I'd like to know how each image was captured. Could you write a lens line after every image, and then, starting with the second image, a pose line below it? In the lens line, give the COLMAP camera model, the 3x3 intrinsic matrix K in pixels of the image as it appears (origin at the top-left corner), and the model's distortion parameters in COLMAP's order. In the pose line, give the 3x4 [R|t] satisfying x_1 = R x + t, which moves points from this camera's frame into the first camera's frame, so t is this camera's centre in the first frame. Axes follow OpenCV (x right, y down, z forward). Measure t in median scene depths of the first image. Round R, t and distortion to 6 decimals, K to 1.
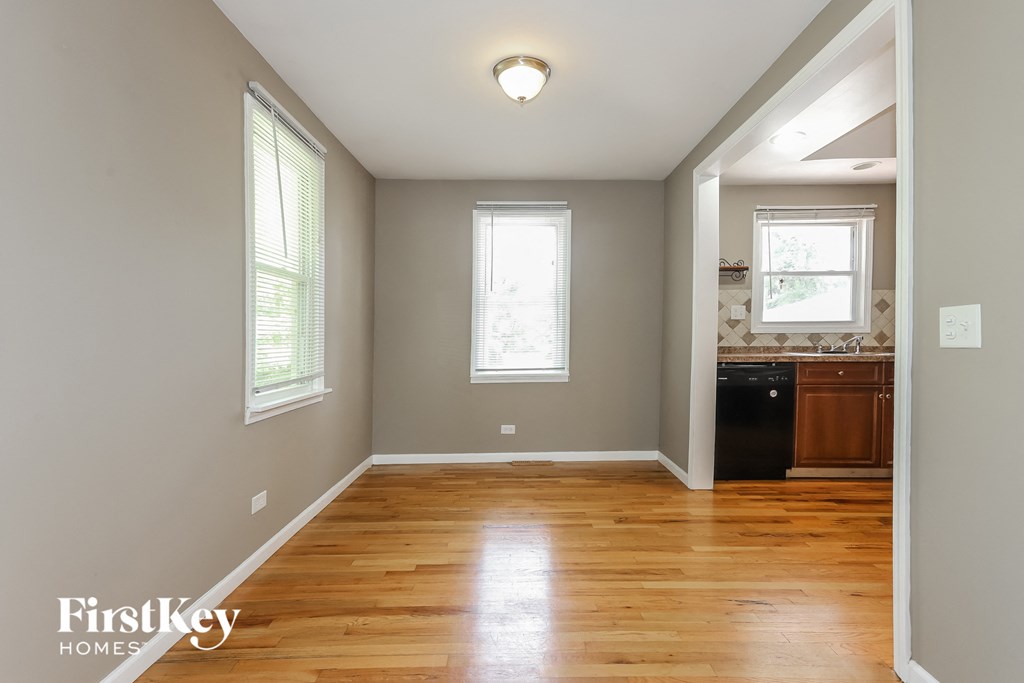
lens RADIAL K [[512.4, 0, 438.9], [0, 512.4, 339.7], [0, 0, 1]] dist [0.001413, 0.000265]
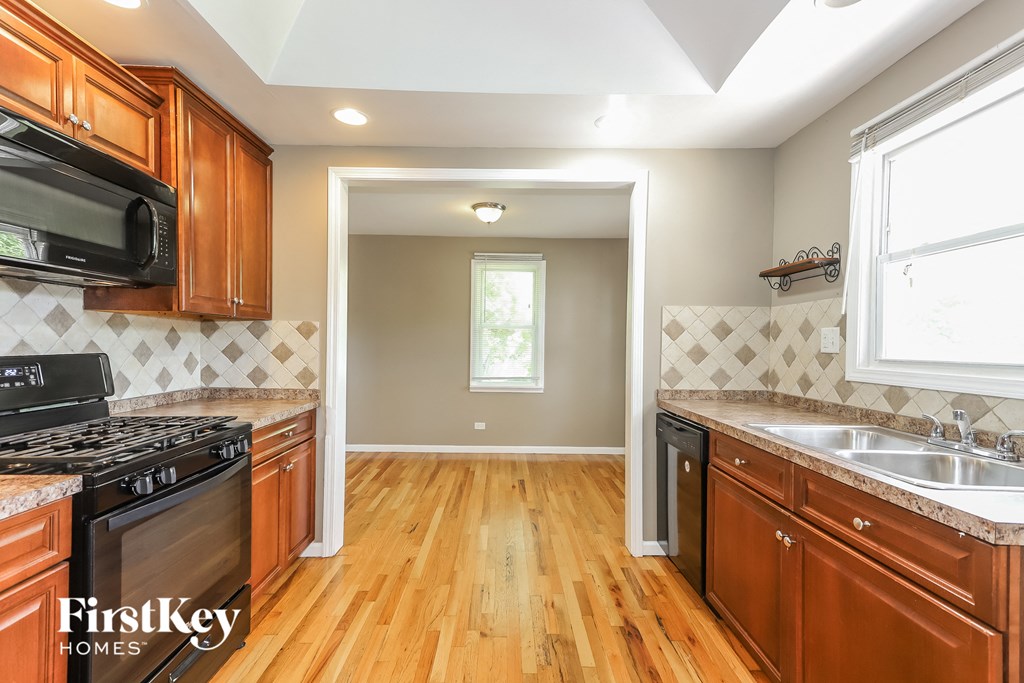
lens RADIAL K [[497.9, 0, 512.0], [0, 497.9, 341.5], [0, 0, 1]] dist [0.000598, 0.000069]
pose [[0.020555, 0.005503, -0.999774, 1.144104], [-0.039247, 0.999219, 0.004693, -0.041502], [0.999018, 0.039142, 0.020755, 0.668839]]
